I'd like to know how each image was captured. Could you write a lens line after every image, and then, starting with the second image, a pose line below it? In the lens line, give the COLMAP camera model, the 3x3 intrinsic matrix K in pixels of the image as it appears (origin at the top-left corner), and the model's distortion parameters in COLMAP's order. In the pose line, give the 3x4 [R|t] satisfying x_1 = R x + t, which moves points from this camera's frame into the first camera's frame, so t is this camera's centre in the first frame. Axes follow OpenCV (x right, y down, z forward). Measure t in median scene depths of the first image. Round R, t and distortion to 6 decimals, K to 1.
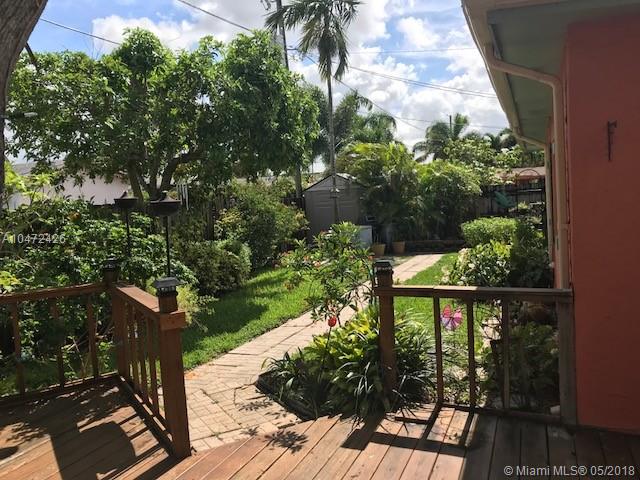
lens RADIAL K [[526.1, 0, 318.8], [0, 526.1, 231.1], [0, 0, 1]] dist [0.016974, -0.002925]
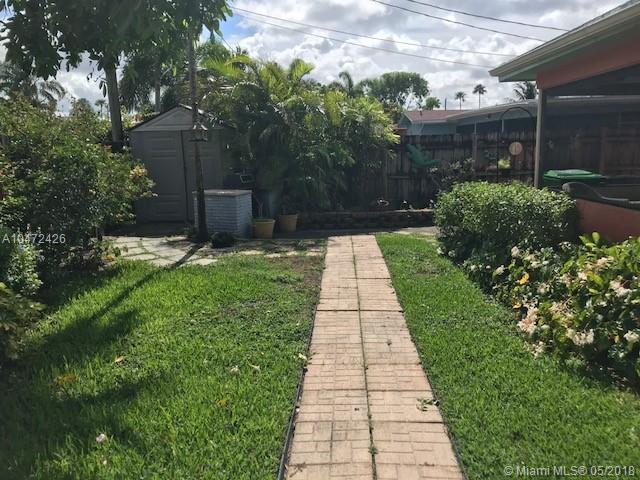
lens RADIAL K [[526.1, 0, 318.8], [0, 526.1, 231.1], [0, 0, 1]] dist [0.016974, -0.002925]
pose [[0.932659, -0.017475, 0.360334, -0.052065], [-0.012215, 0.996724, 0.079955, -0.012412], [-0.360551, -0.078972, 0.929390, 0.373845]]
